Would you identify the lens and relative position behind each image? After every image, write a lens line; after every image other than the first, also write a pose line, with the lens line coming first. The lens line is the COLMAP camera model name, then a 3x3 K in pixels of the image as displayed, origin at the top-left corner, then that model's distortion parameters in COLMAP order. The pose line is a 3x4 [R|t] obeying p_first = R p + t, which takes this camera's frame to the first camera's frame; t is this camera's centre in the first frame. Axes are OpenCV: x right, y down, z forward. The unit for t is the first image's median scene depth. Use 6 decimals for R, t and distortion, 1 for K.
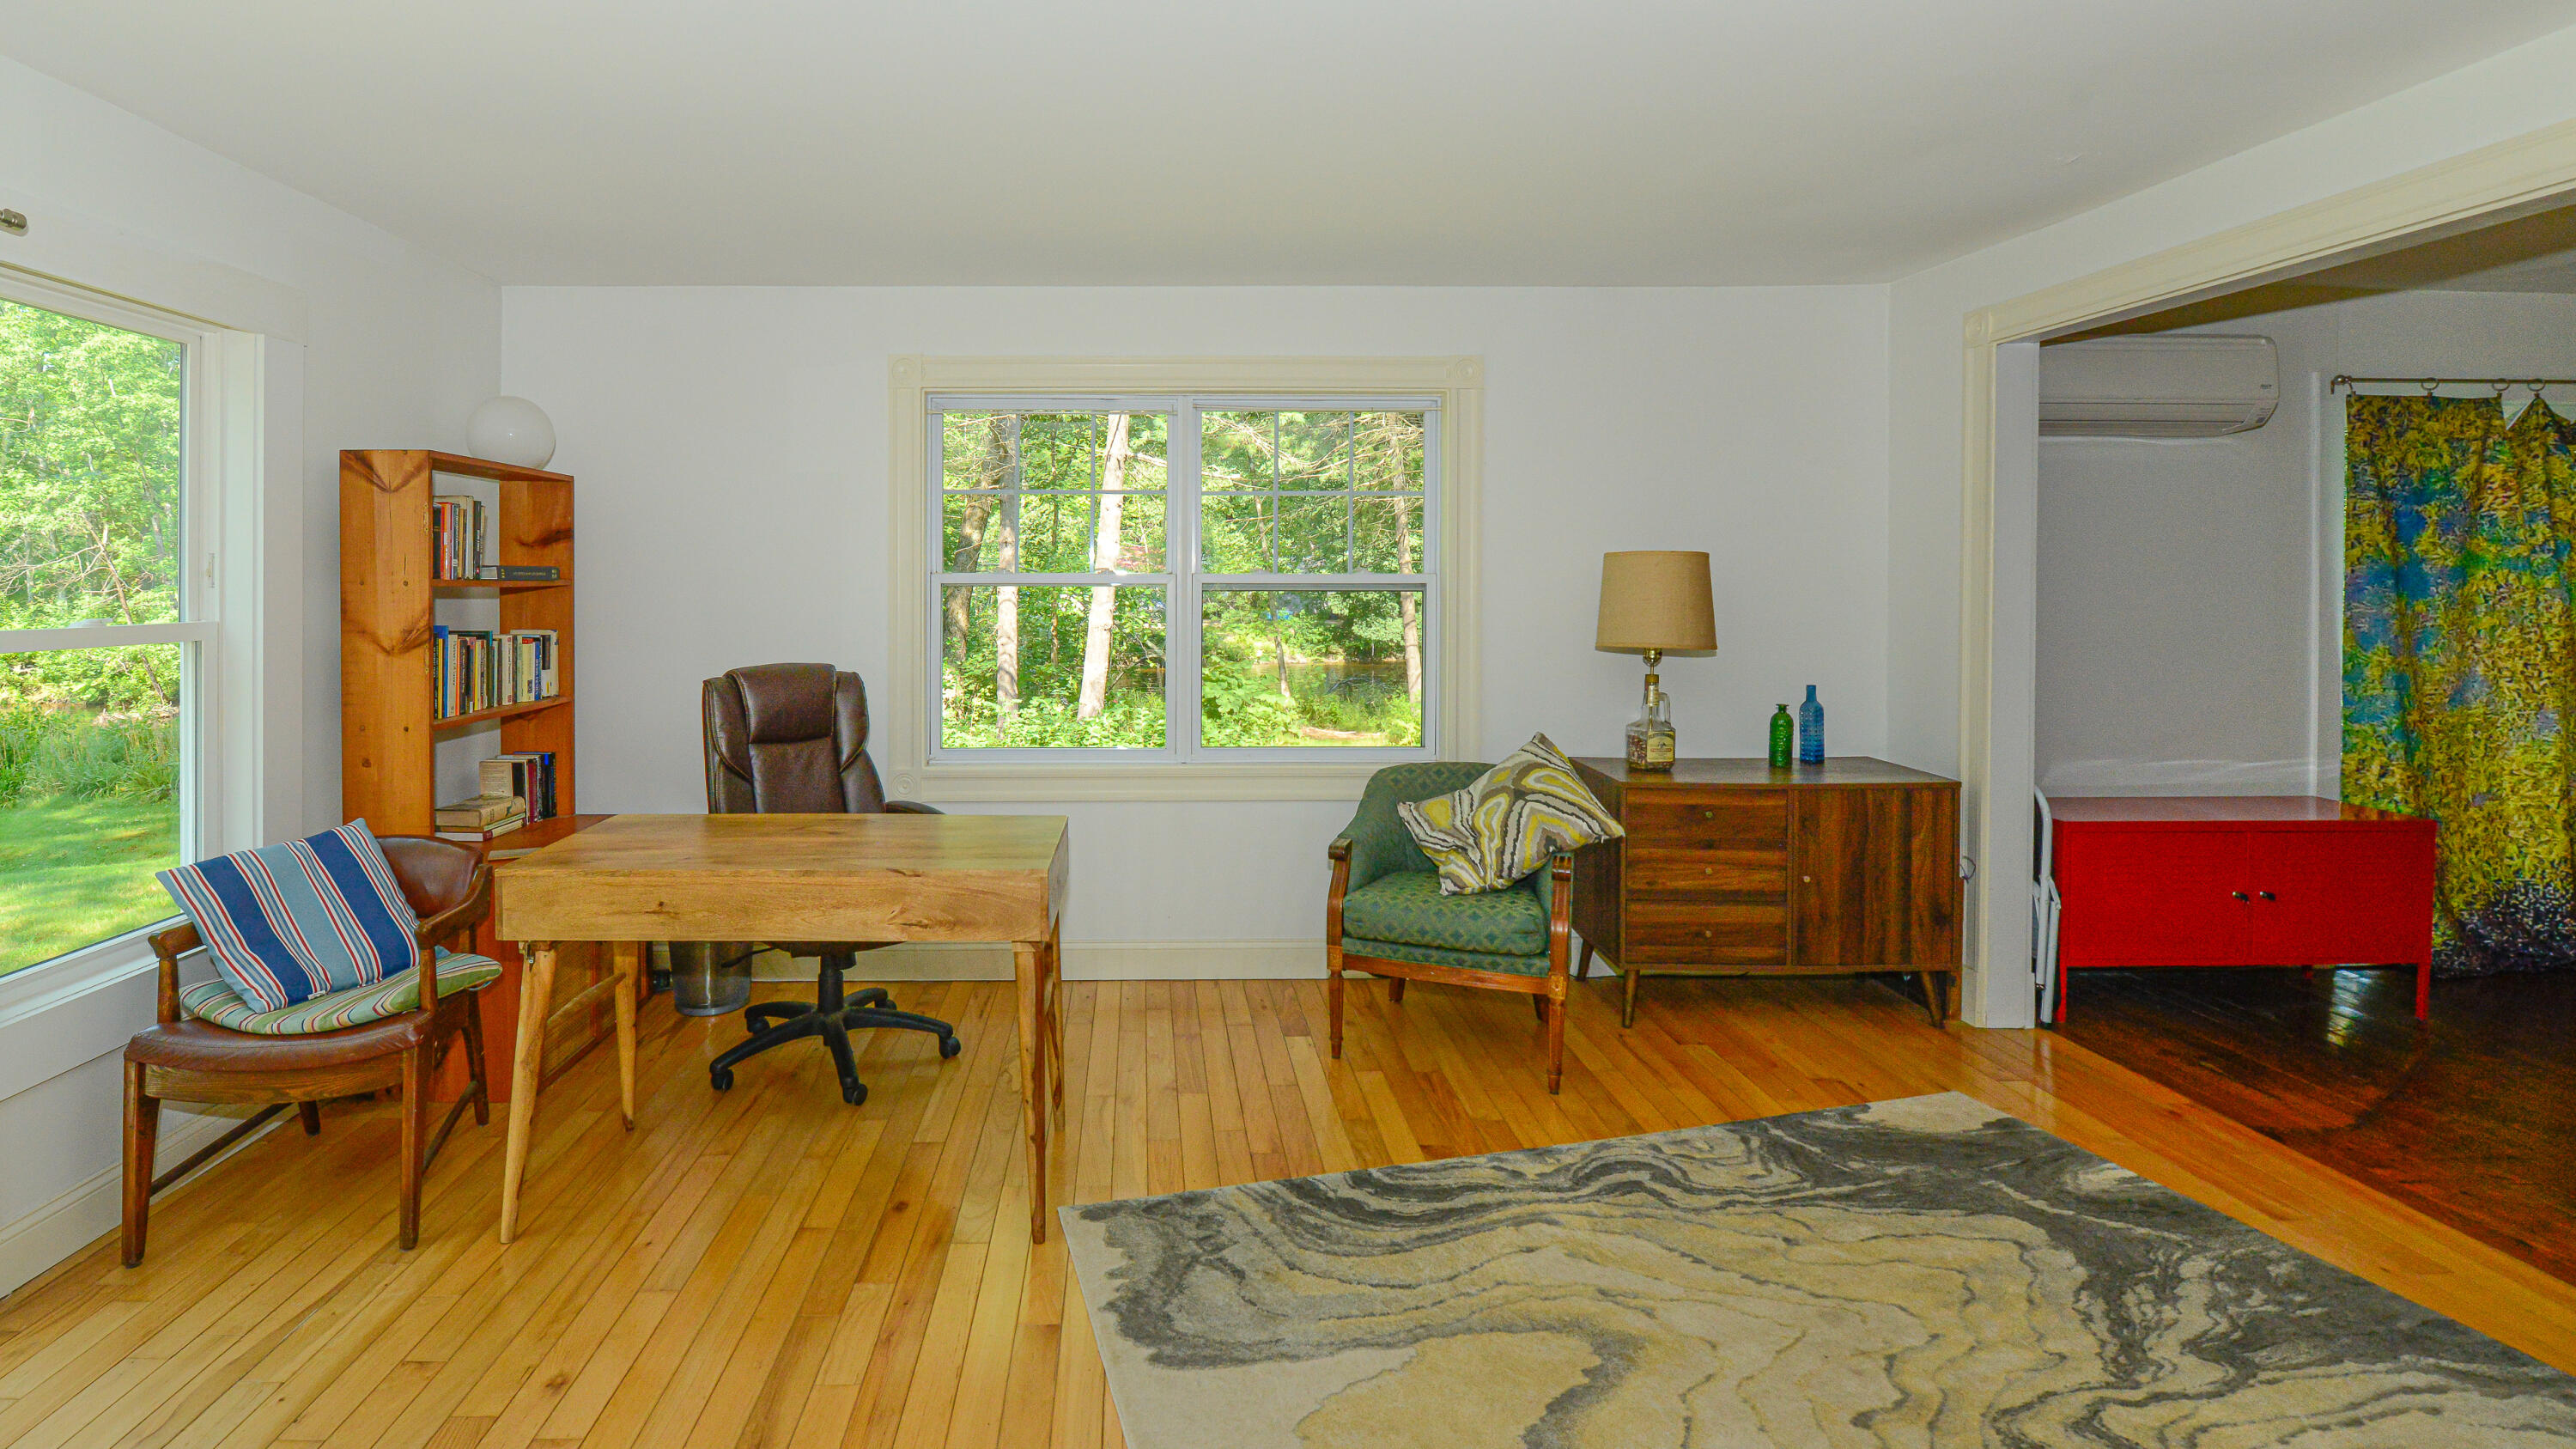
lens RADIAL K [[1182.8, 0, 1178.0], [0, 1182.8, 588.8], [0, 0, 1]] dist [-0.004027, -0.004854]
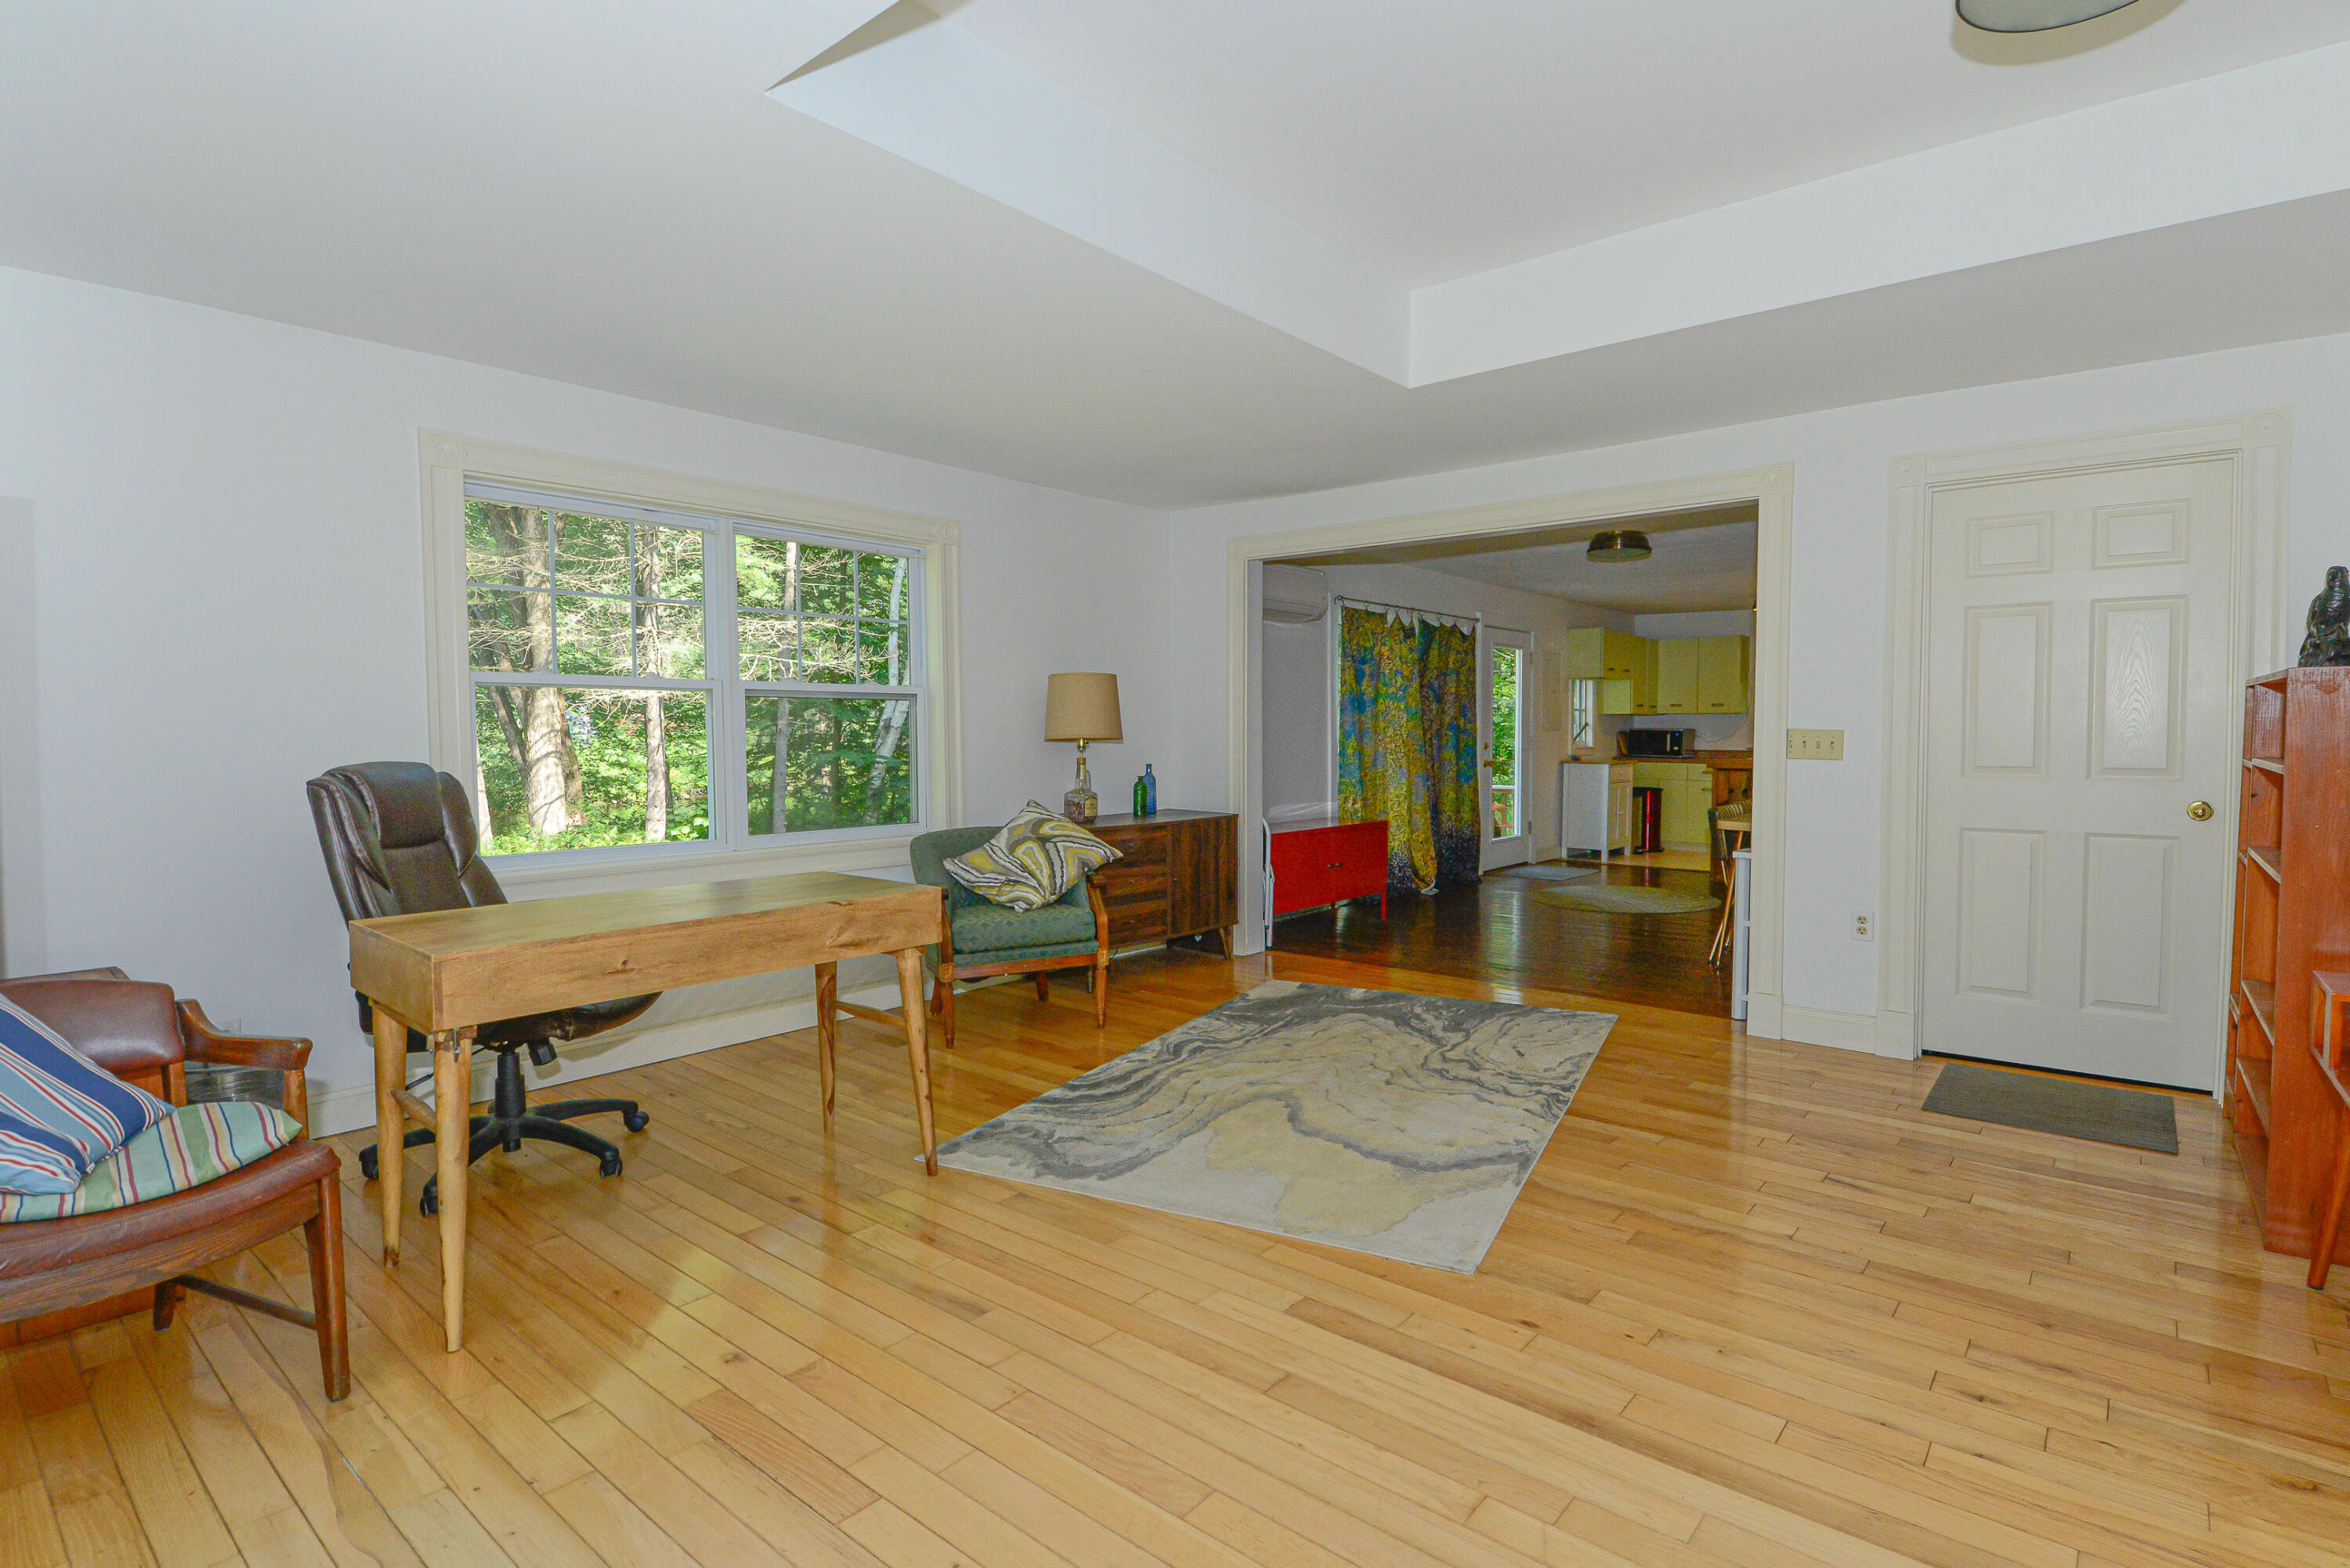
lens RADIAL K [[1121.1, 0, 1182.8], [0, 1121.1, 769.5], [0, 0, 1]] dist [0.006119, 0.000448]
pose [[0.659241, -0.026067, 0.751480, -0.692206], [0.006394, 0.999557, 0.029063, 0.057957], [-0.751904, -0.014355, 0.659116, -0.014522]]
